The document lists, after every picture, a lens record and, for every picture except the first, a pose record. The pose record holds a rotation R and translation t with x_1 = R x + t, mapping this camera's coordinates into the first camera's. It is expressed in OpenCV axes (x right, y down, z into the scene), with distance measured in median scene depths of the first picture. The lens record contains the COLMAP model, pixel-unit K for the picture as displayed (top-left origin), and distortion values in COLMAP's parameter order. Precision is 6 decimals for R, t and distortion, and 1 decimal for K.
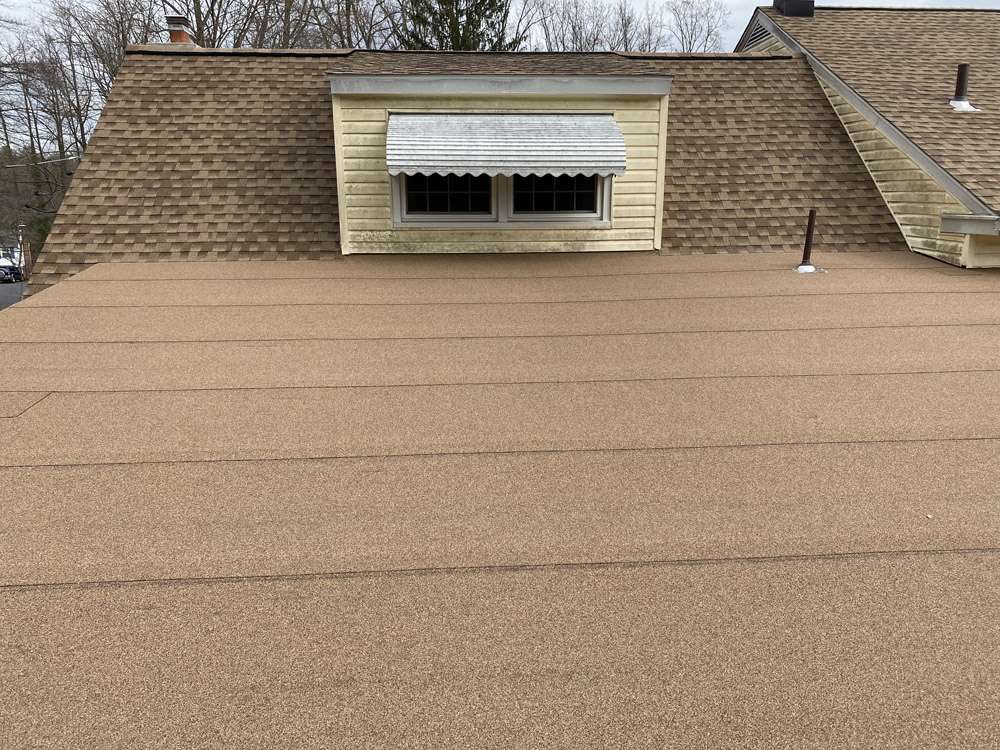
lens RADIAL K [[746.3, 0, 500.0], [0, 746.3, 375.0], [0, 0, 1]] dist [0.038811, -0.064422]
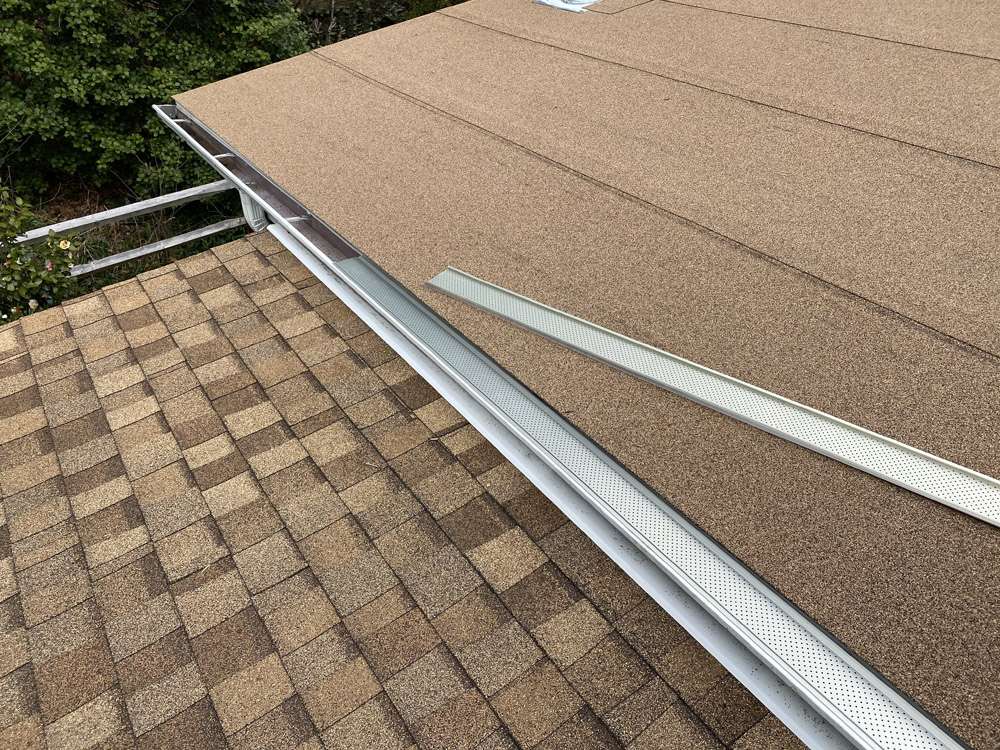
lens RADIAL K [[746.3, 0, 500.0], [0, 746.3, 375.0], [0, 0, 1]] dist [0.038811, -0.064422]
pose [[0.502027, 0.492856, -0.710677, 0.415436], [-0.166114, 0.861383, 0.480027, 0.008508], [0.848749, -0.122933, 0.514308, 0.211162]]
